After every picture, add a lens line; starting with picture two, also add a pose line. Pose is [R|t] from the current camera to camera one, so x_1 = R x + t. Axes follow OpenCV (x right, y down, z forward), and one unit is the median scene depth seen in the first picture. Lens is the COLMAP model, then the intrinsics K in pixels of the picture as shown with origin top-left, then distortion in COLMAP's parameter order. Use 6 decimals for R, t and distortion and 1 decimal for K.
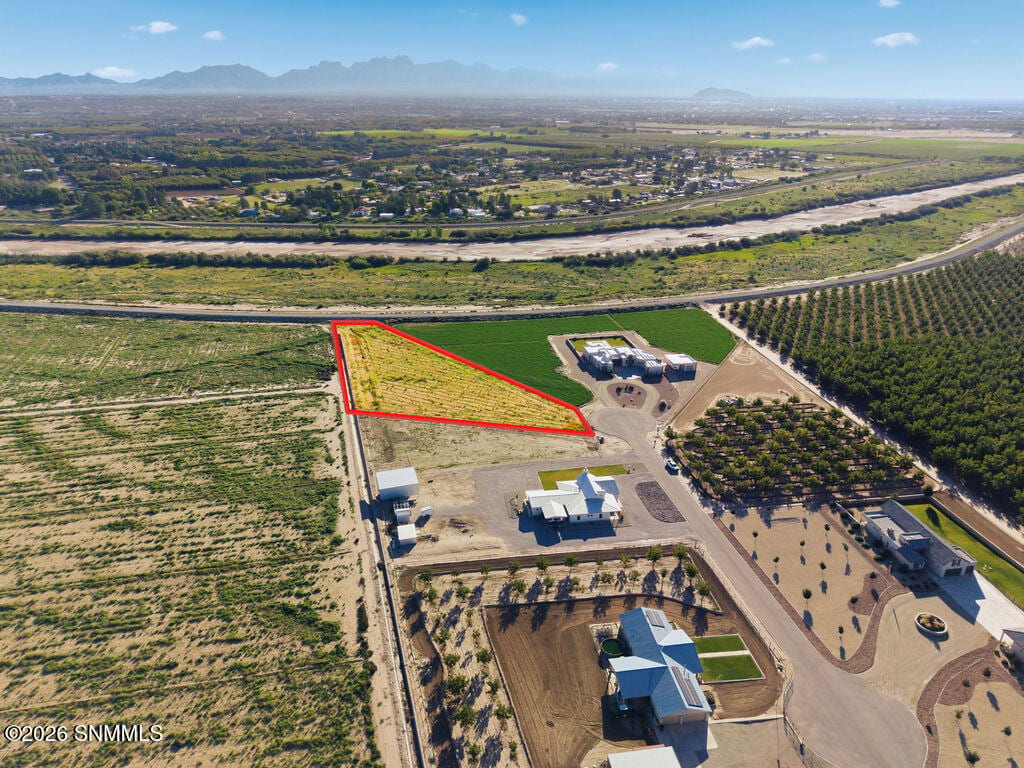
lens RADIAL K [[685.0, 0, 514.8], [0, 685.0, 379.2], [0, 0, 1]] dist [0.031996, -0.031472]
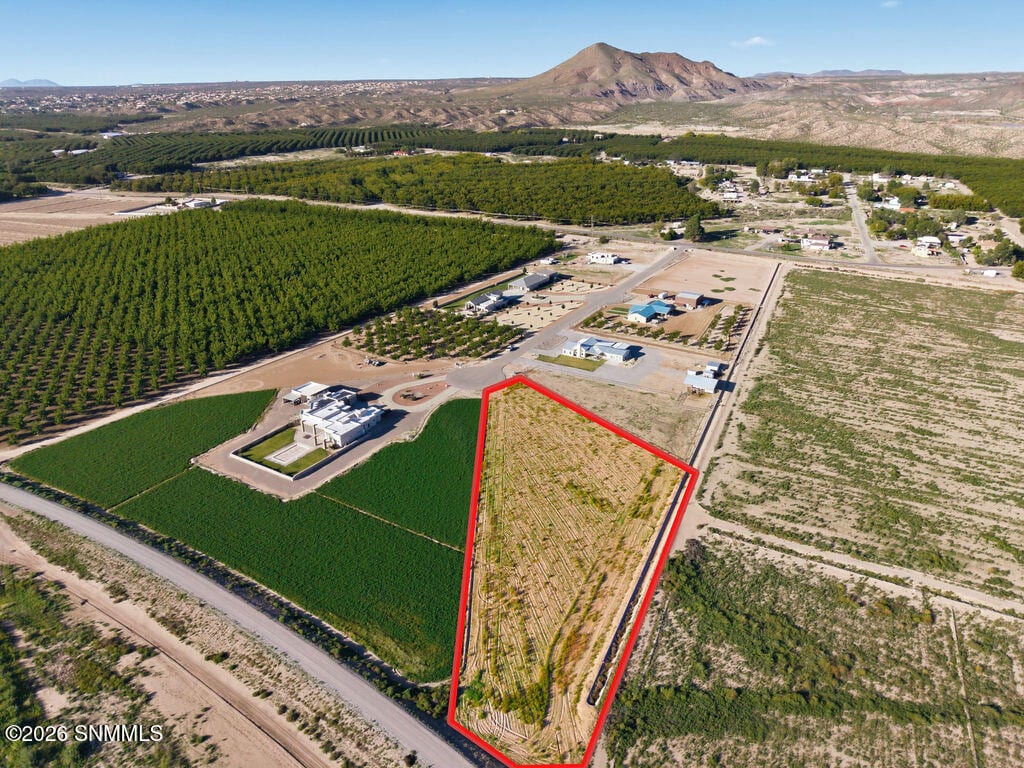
lens RADIAL K [[685.0, 0, 512.7], [0, 685.0, 374.3], [0, 0, 1]] dist [0.031996, -0.031472]
pose [[-0.750781, -0.253946, 0.609787, -0.406957], [0.252812, 0.742392, 0.620436, -0.444904], [-0.610258, 0.619972, -0.493173, 1.088914]]
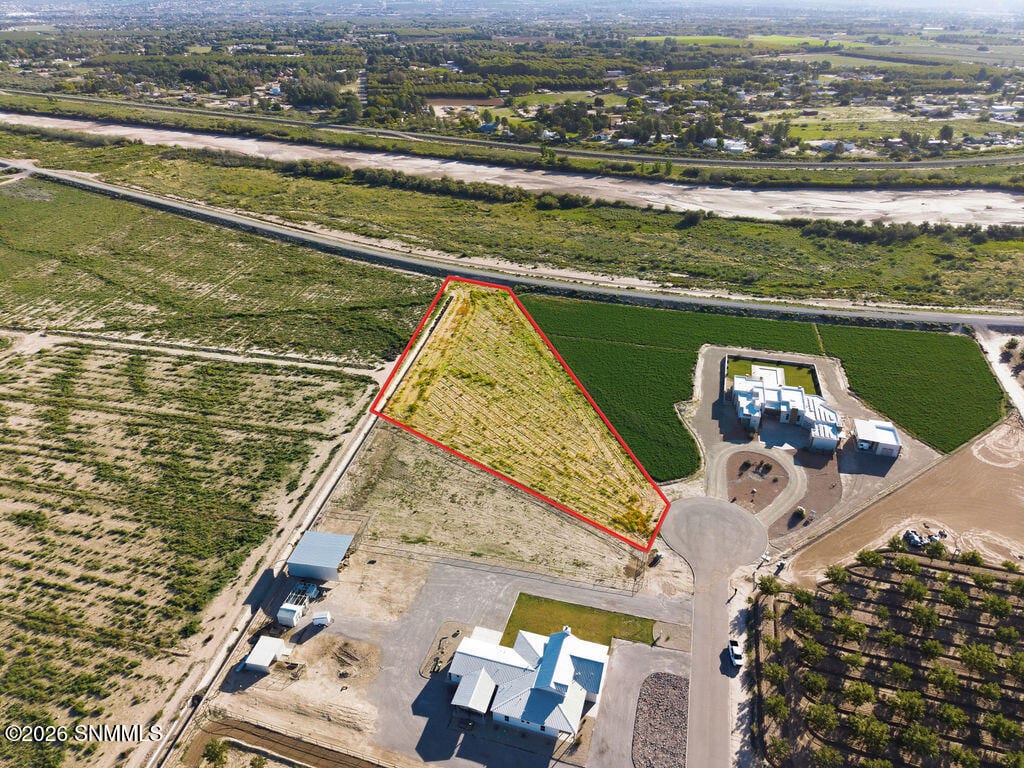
lens RADIAL K [[685.0, 0, 514.9], [0, 685.0, 380.3], [0, 0, 1]] dist [0.031996, -0.031472]
pose [[0.902893, 0.206558, -0.376984, 0.147572], [-0.161078, 0.975660, 0.148797, -0.101072], [0.398544, -0.073624, 0.914189, 0.254804]]
